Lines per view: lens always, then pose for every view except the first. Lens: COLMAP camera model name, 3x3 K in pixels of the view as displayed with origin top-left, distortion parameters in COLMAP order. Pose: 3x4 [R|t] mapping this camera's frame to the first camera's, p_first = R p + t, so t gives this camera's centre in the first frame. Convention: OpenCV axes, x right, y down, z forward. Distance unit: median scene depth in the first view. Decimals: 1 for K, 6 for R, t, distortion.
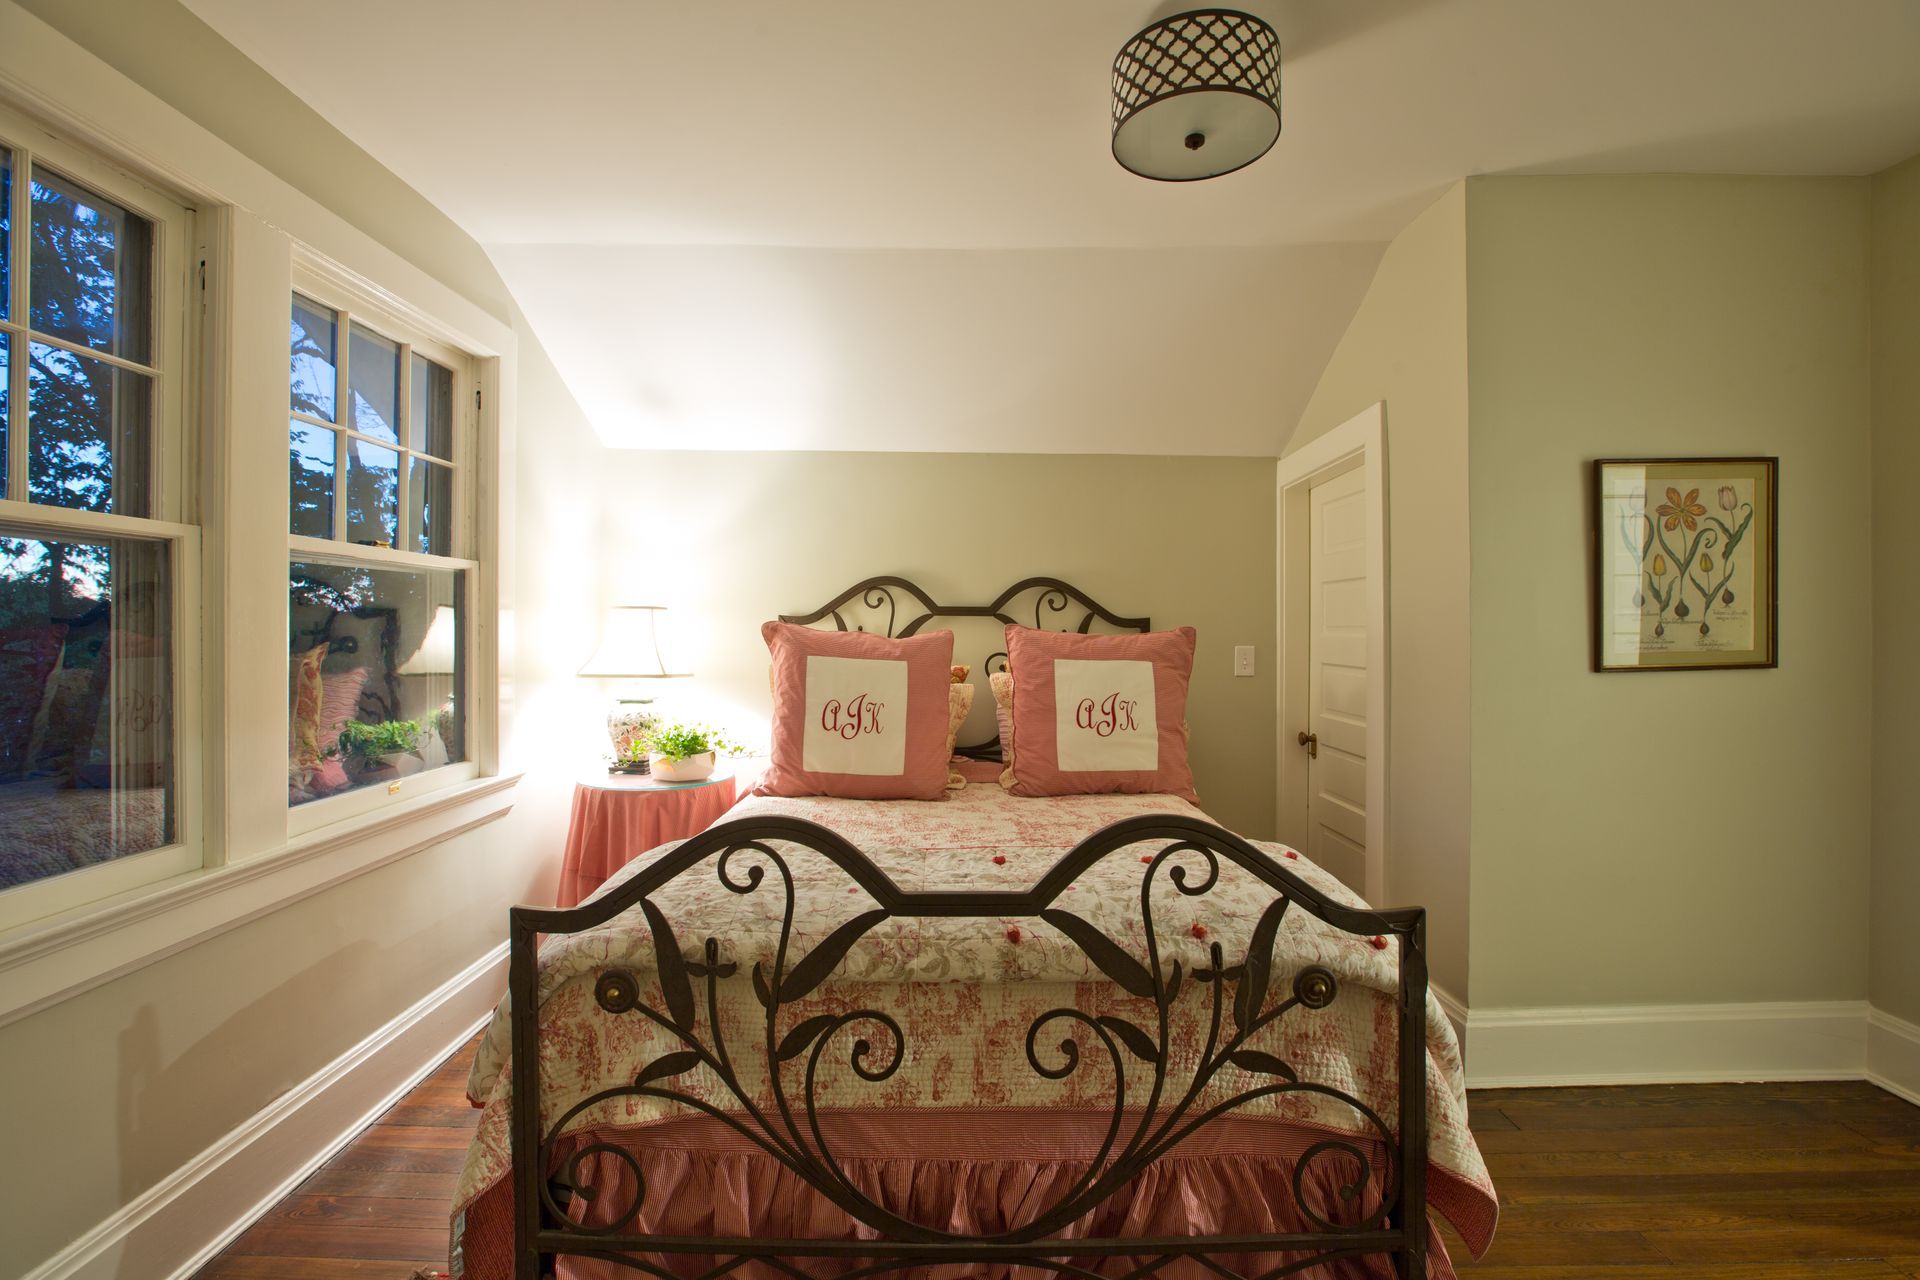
lens RADIAL K [[876.5, 0, 942.4], [0, 876.5, 631.1], [0, 0, 1]] dist [-0.047330, 0.014446]
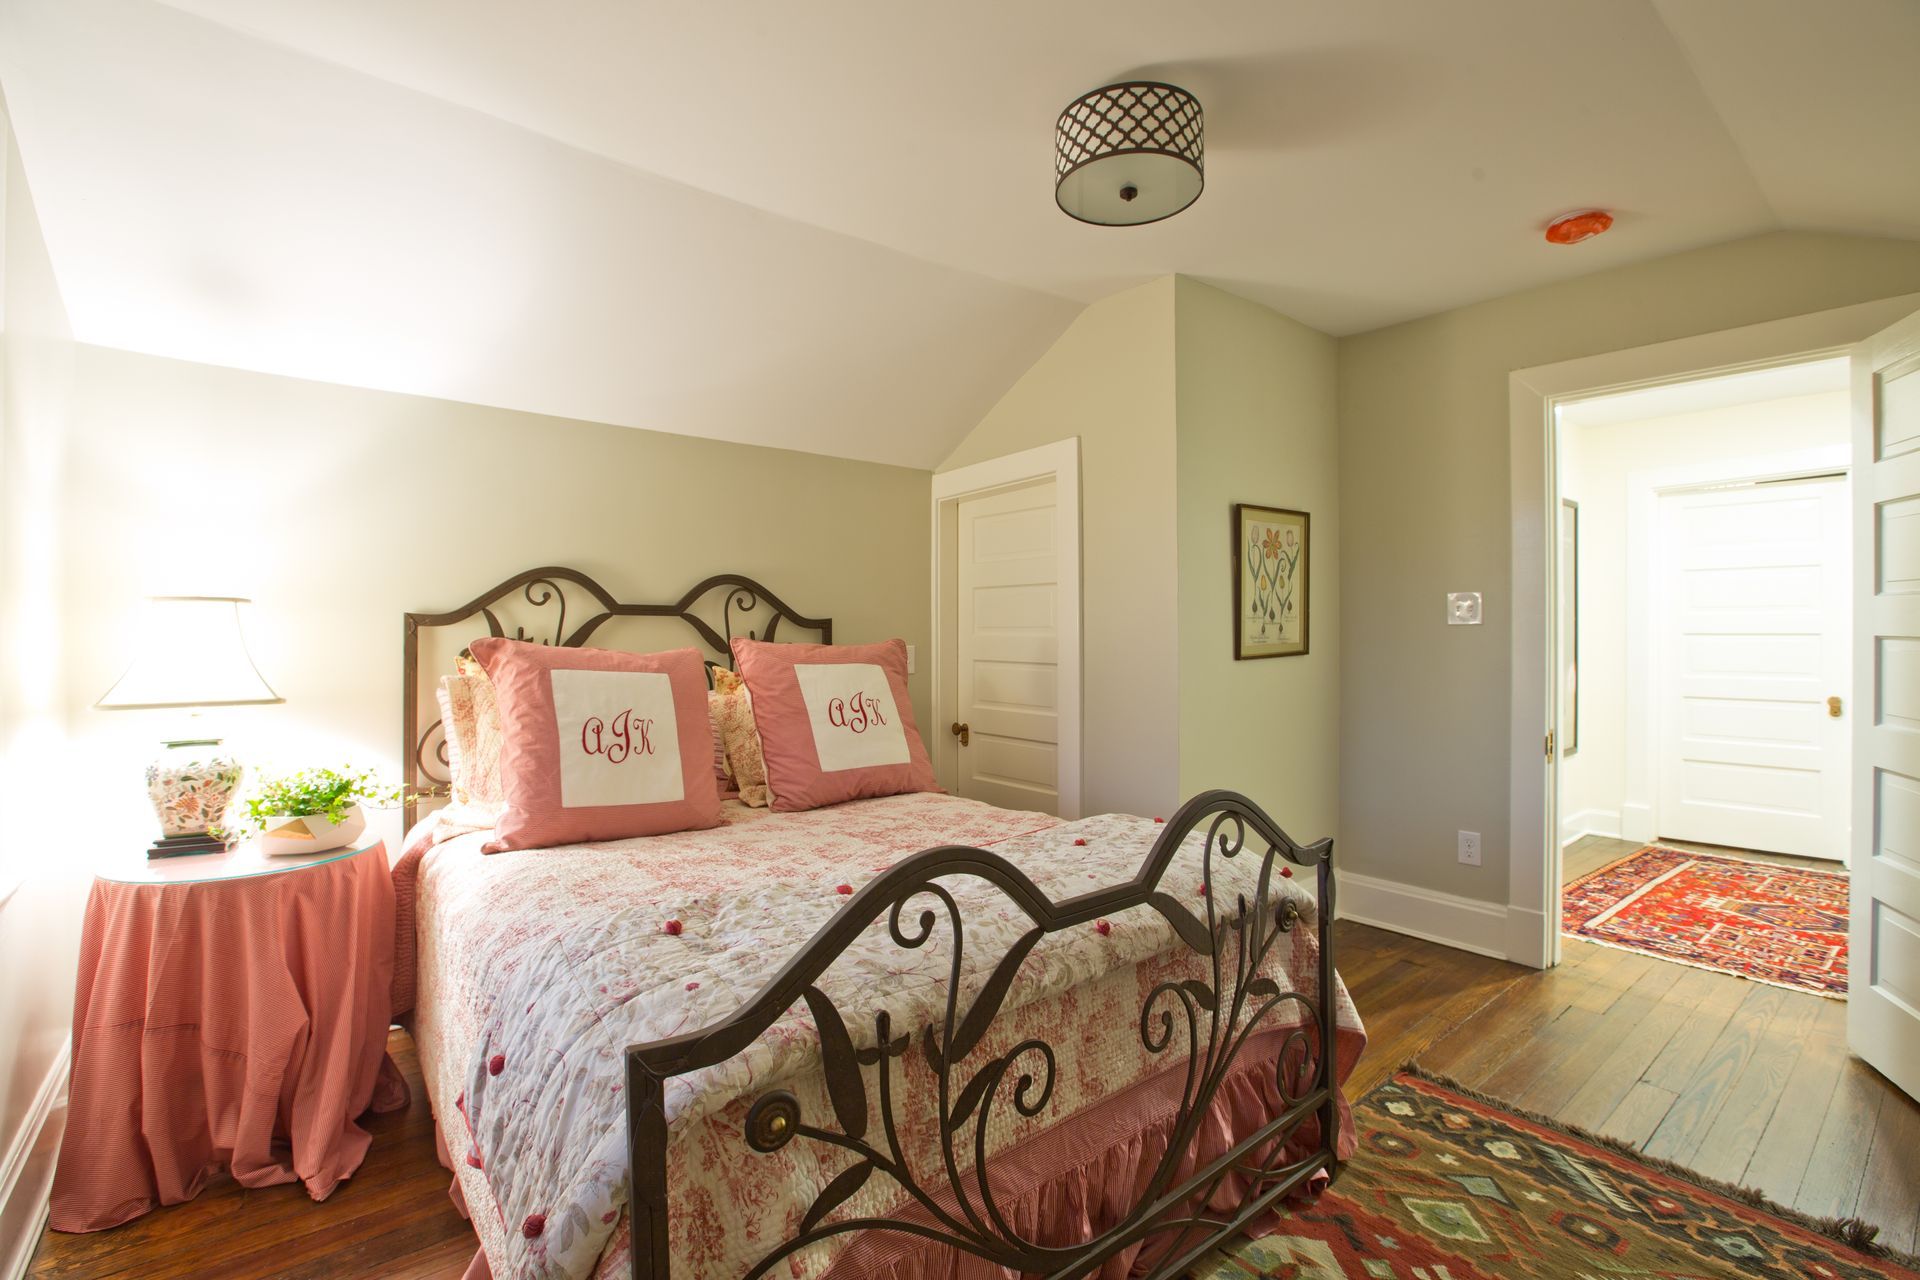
lens RADIAL K [[876.5, 0, 953.5], [0, 876.5, 636.4], [0, 0, 1]] dist [-0.047330, 0.014446]
pose [[0.771232, -0.006946, 0.636517, -0.468513], [0.005512, 0.999976, 0.004233, 0.002079], [-0.636531, 0.000244, 0.771251, 0.218829]]
